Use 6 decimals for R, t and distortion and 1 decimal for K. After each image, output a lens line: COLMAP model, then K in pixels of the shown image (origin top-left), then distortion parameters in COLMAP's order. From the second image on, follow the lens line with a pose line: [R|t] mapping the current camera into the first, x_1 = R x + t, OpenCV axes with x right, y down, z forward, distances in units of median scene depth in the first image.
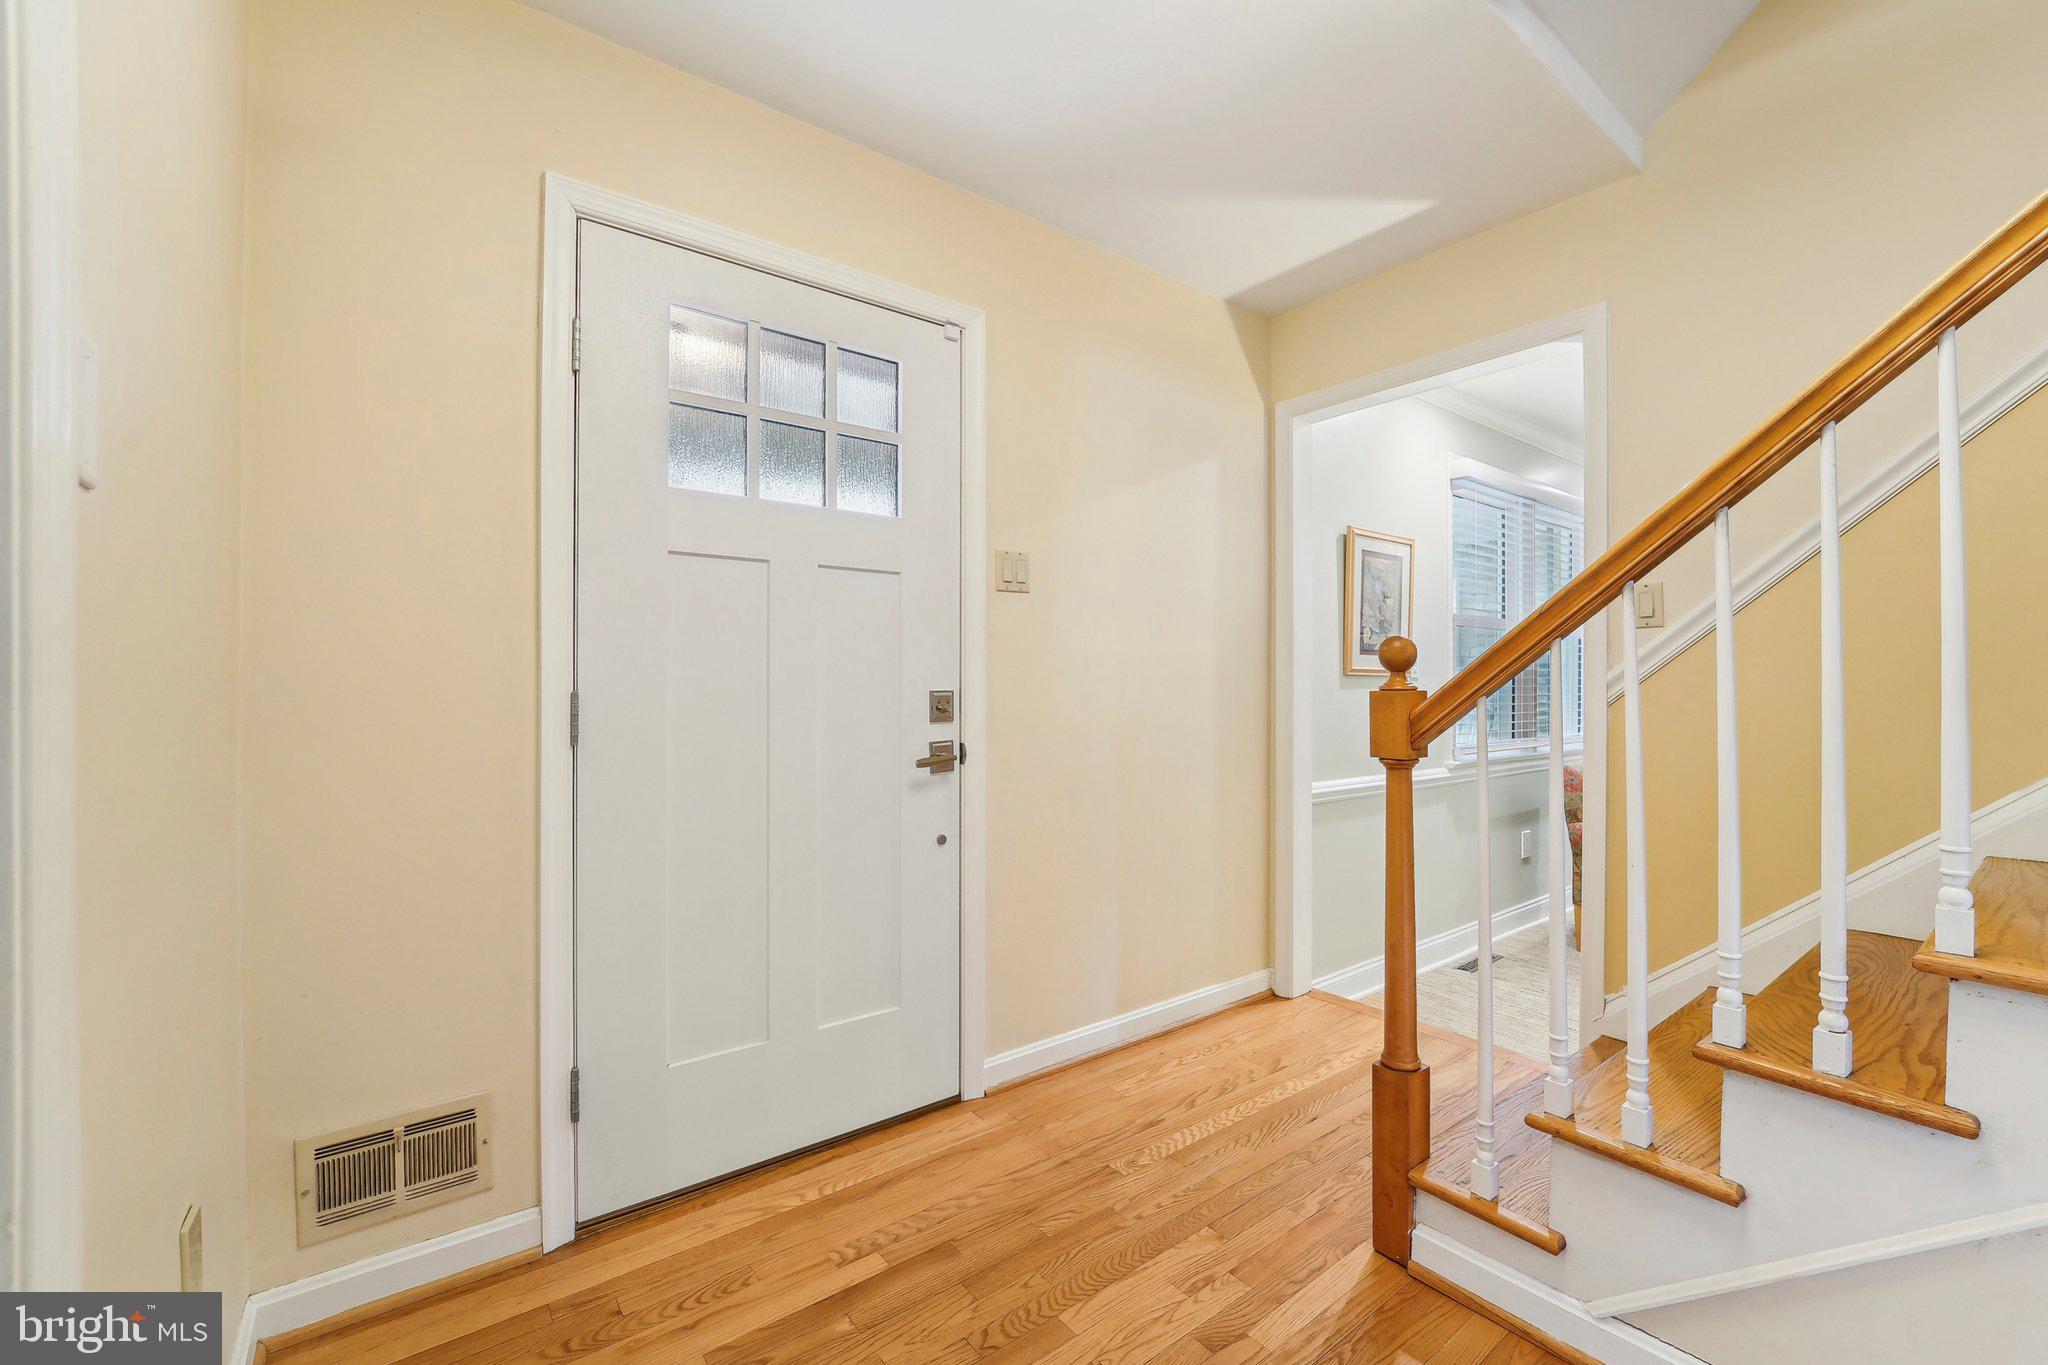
lens RADIAL K [[859.1, 0, 1036.9], [0, 859.1, 685.6], [0, 0, 1]] dist [-0.001550, -0.000109]
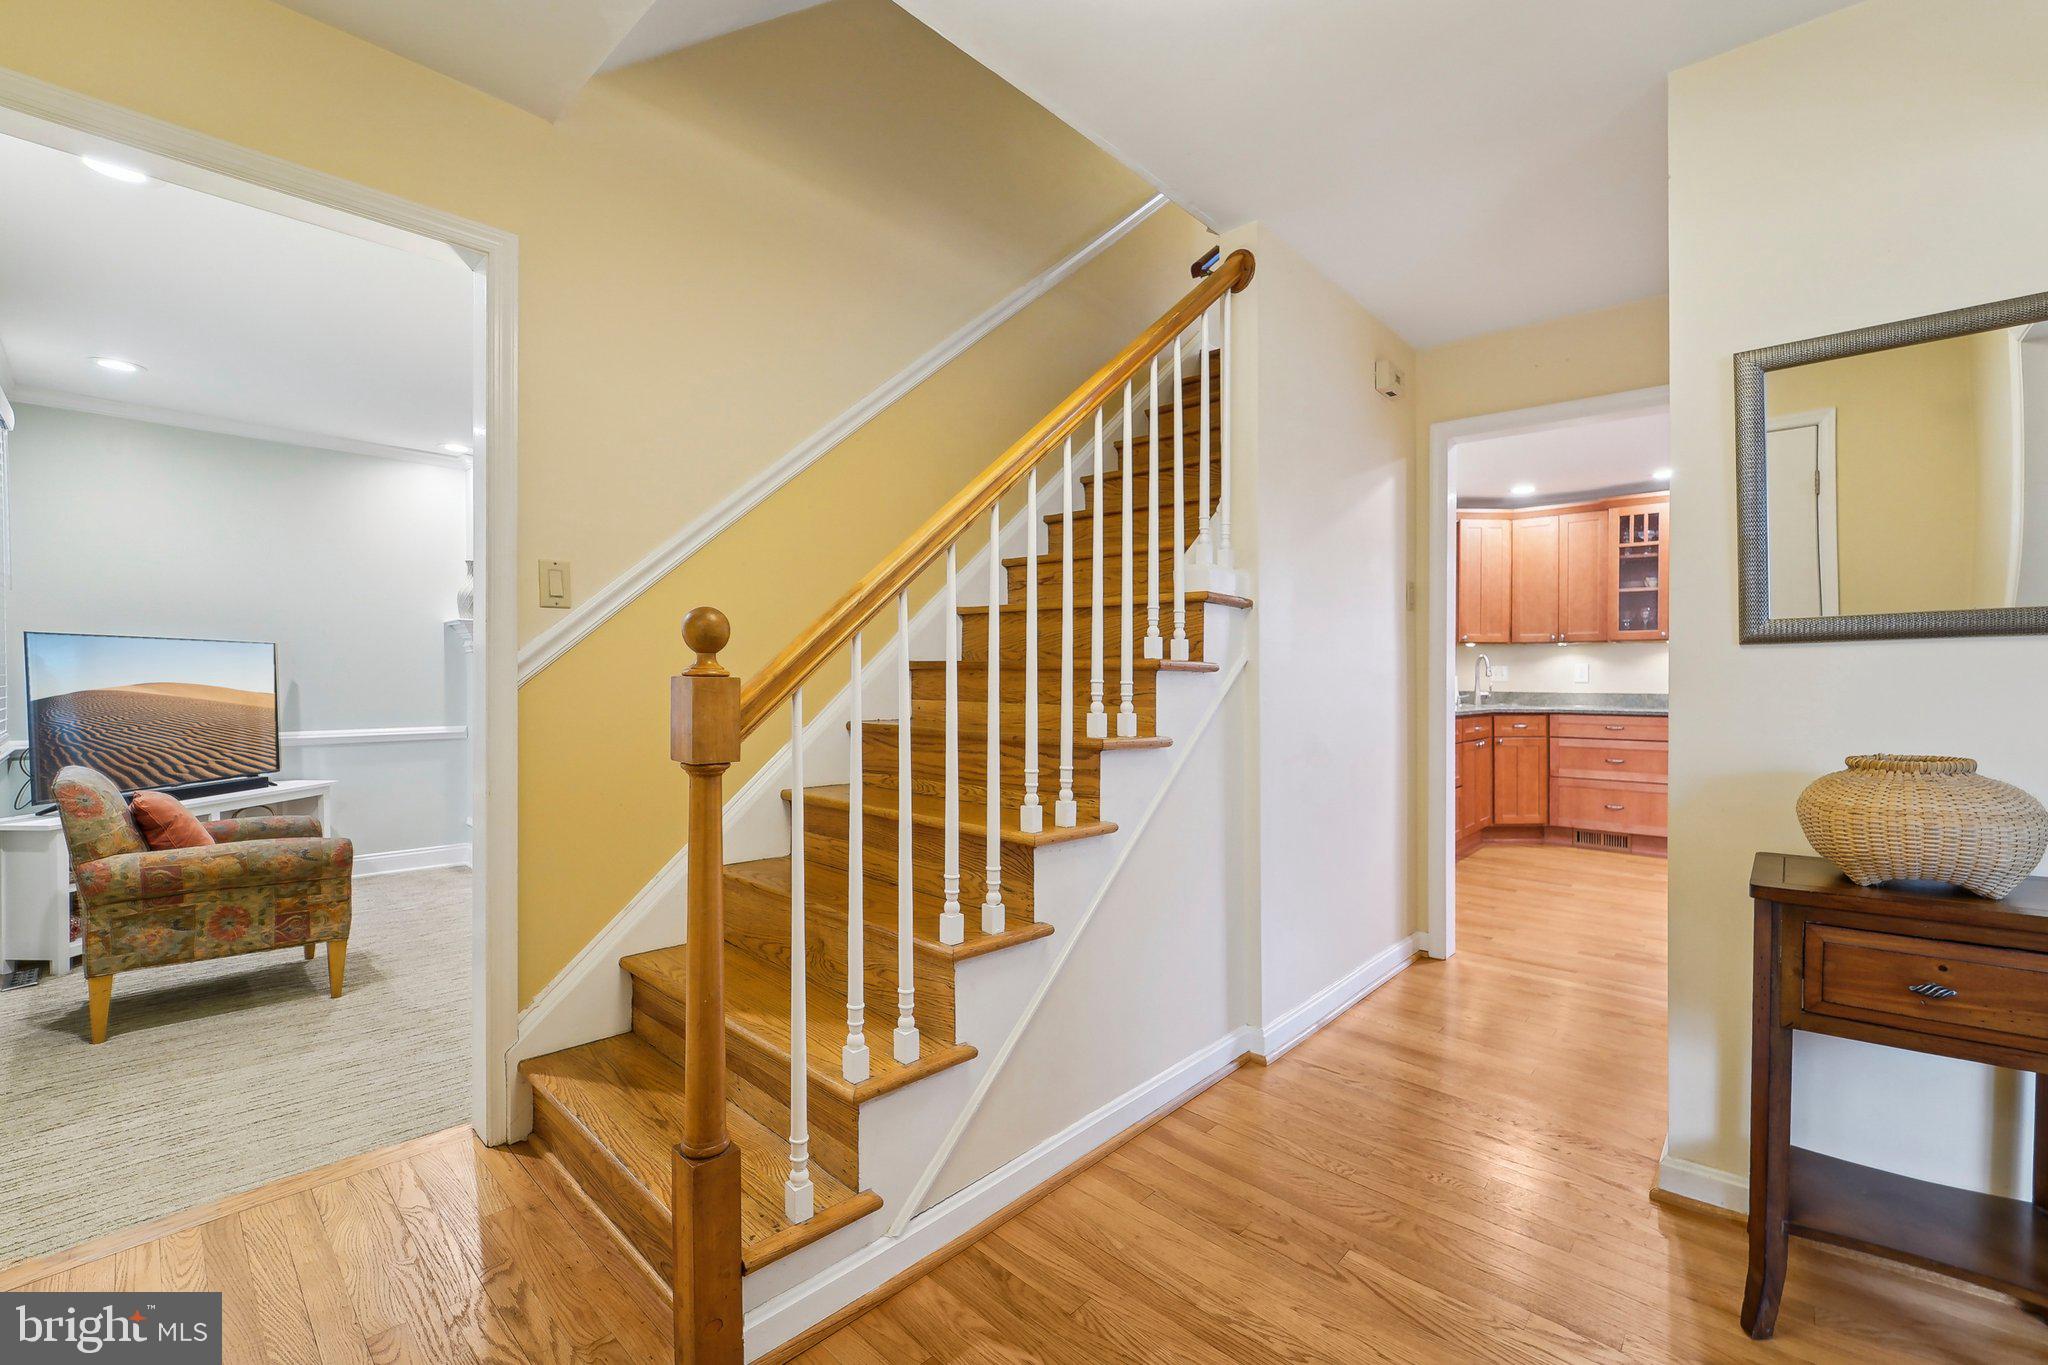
lens RADIAL K [[849.8, 0, 1019.1], [0, 849.8, 670.8], [0, 0, 1]] dist [-0.018651, -0.000226]
pose [[-0.144729, 0.001438, 0.989470, -0.383167], [-0.009590, 0.999950, -0.002856, -0.000383], [-0.989425, -0.009903, -0.144708, 0.838490]]
